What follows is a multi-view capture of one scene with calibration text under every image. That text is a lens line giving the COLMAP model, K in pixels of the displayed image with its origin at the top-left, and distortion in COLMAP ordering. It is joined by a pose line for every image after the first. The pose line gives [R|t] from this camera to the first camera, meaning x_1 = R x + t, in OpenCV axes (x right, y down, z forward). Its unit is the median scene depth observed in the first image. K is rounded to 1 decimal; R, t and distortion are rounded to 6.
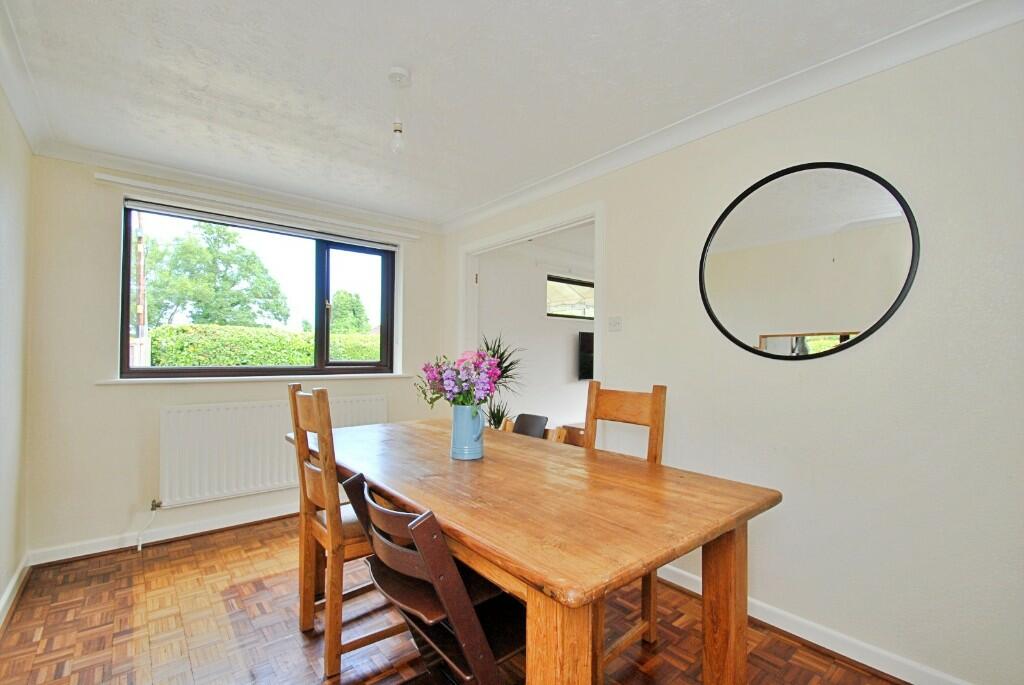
lens RADIAL K [[451.2, 0, 515.9], [0, 451.2, 349.2], [0, 0, 1]] dist [-0.001767, -0.001569]
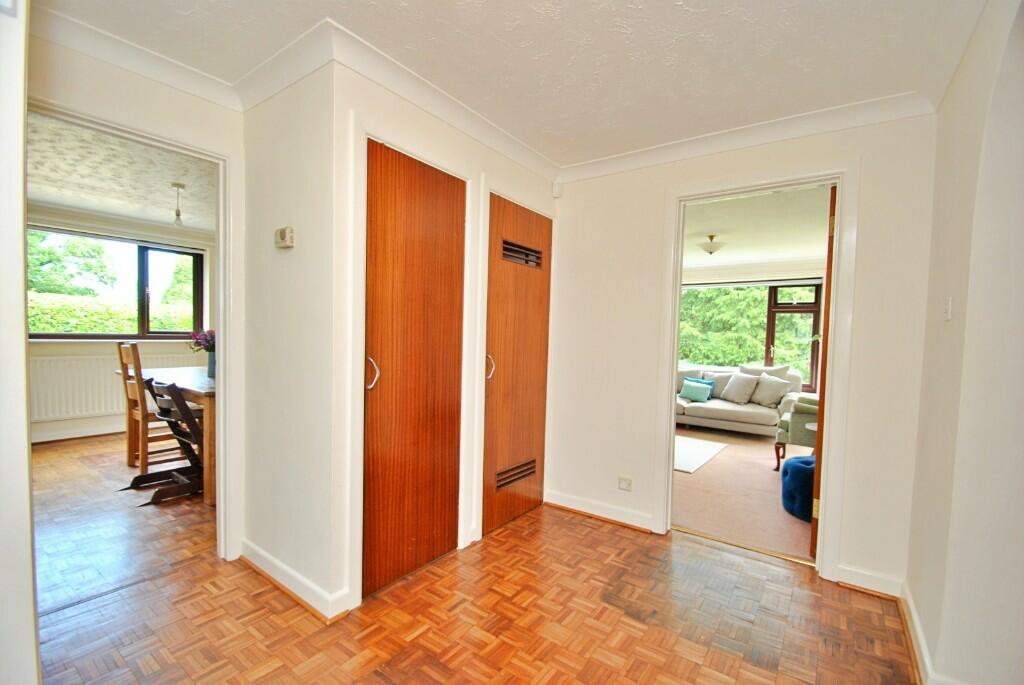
lens RADIAL K [[451.2, 0, 502.5], [0, 451.2, 345.2], [0, 0, 1]] dist [-0.001767, -0.001569]
pose [[0.971352, 0.007143, 0.237540, 0.333713], [-0.019739, 0.998519, 0.050691, -0.022329], [-0.236826, -0.053927, 0.970054, -0.656290]]
